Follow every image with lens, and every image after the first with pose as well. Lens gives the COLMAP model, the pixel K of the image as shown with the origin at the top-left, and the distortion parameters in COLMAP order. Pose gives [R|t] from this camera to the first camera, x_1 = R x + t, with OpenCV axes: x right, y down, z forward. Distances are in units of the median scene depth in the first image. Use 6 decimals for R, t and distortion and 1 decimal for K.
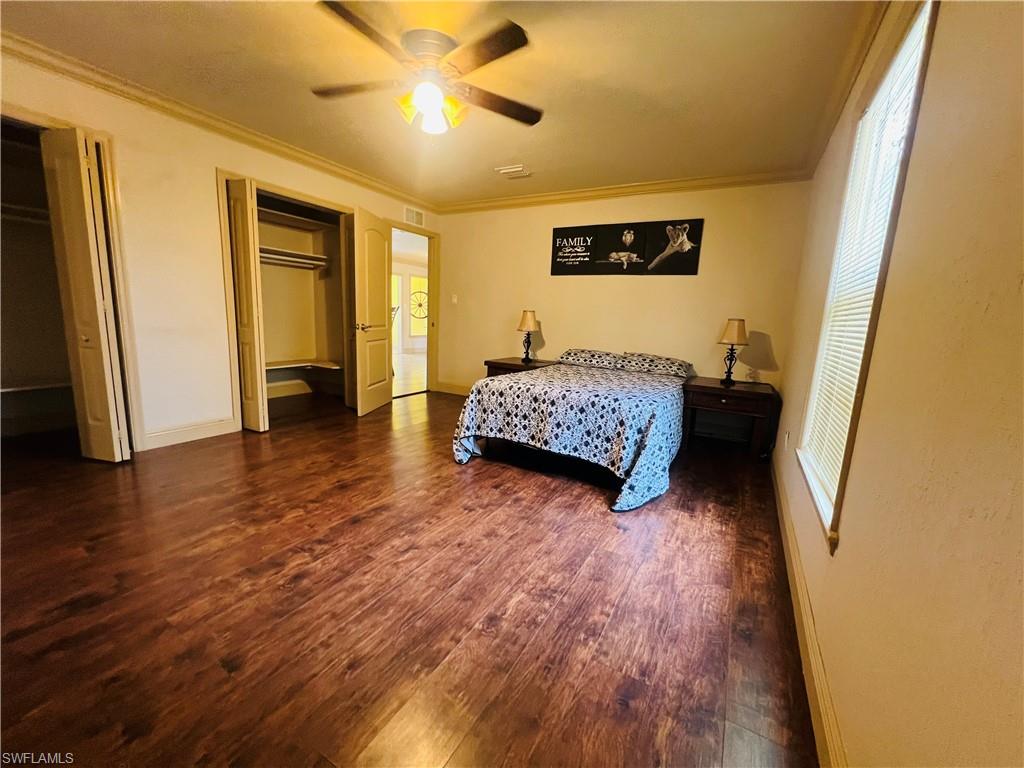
lens RADIAL K [[409.8, 0, 513.8], [0, 409.8, 385.4], [0, 0, 1]] dist [-0.000349, -0.000023]
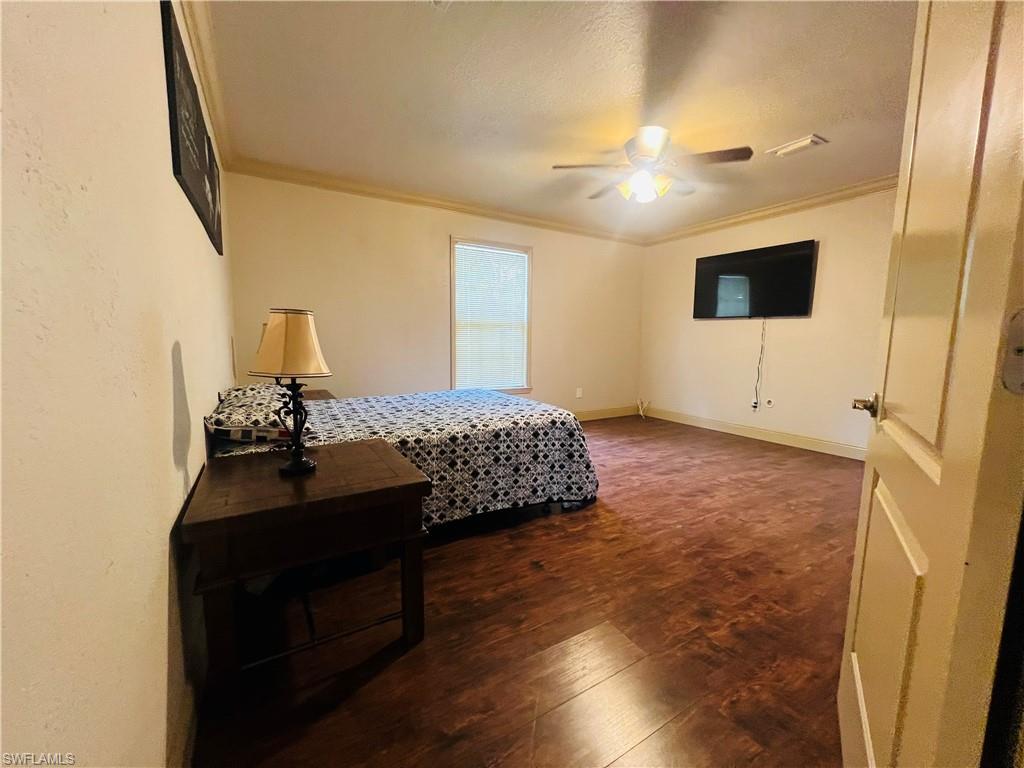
lens RADIAL K [[409.8, 0, 513.8], [0, 409.8, 385.4], [0, 0, 1]] dist [-0.000349, -0.000023]
pose [[-0.871372, -0.112207, 0.477619, -0.541940], [0.032886, 0.957949, 0.285049, -0.442939], [-0.489519, 0.264091, -0.831040, 2.470311]]
